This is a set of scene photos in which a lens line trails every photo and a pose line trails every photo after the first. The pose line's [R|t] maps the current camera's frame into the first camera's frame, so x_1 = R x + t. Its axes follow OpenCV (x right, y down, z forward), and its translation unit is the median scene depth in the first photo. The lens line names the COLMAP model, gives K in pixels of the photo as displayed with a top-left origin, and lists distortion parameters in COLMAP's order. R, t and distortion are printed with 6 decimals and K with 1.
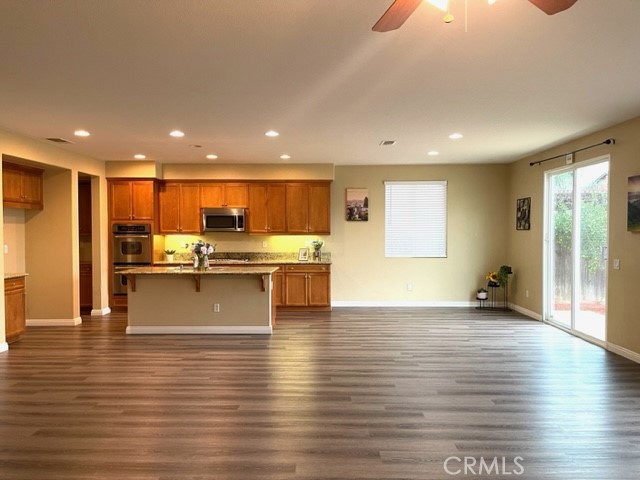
lens RADIAL K [[477.0, 0, 320.0], [0, 477.0, 240.0], [0, 0, 1]] dist [0.085326, -0.120772]
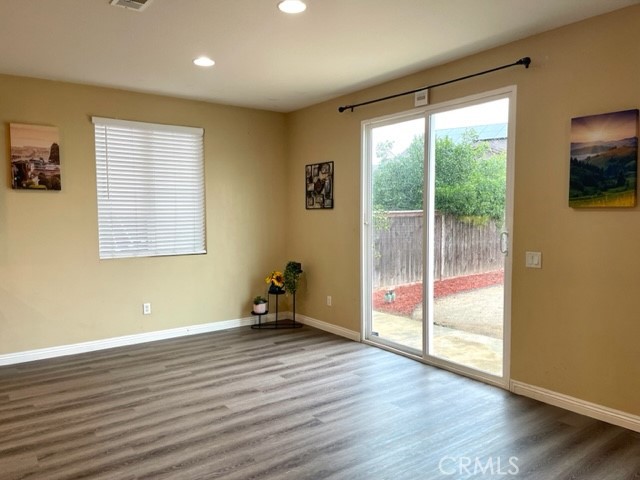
lens RADIAL K [[477.0, 0, 320.0], [0, 477.0, 240.0], [0, 0, 1]] dist [0.085326, -0.120772]
pose [[0.793079, -0.035725, 0.608071, 0.003863], [0.015086, 0.999124, 0.039024, -0.002940], [-0.608932, -0.021775, 0.792923, 0.443507]]
